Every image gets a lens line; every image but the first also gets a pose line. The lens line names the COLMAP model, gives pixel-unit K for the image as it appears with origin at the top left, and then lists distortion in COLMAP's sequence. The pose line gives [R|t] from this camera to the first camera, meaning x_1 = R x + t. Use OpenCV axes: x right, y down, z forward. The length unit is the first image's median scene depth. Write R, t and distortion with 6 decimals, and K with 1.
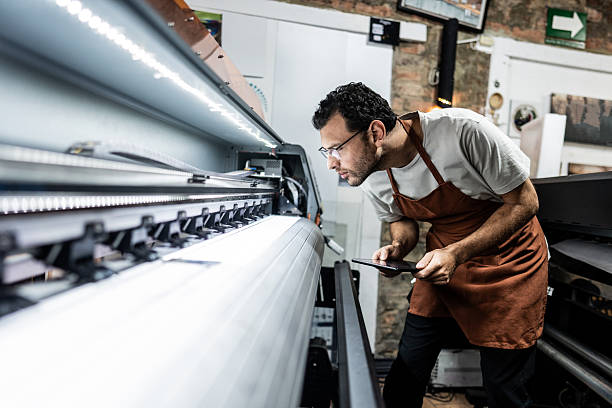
lens RADIAL K [[446.0, 0, 306.0], [0, 446.0, 204.0], [0, 0, 1]] dist [-0.005316, 0.000167]
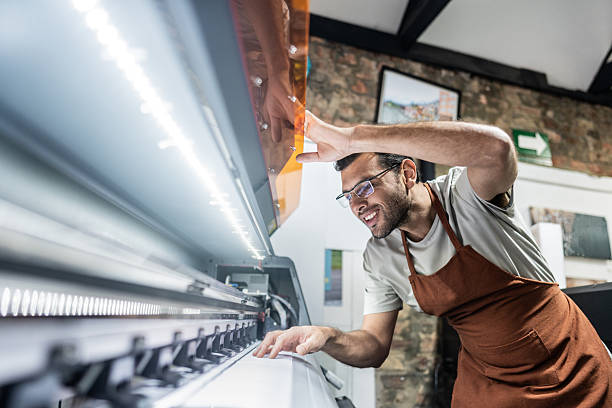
lens RADIAL K [[436.3, 0, 306.0], [0, 436.3, 204.0], [0, 0, 1]] dist [0.048185, 0.001038]
pose [[0.991514, 0.004953, 0.129908, -0.091666], [0.032519, 0.958055, -0.284733, 0.015408], [-0.125869, 0.286541, 0.949764, 0.138477]]
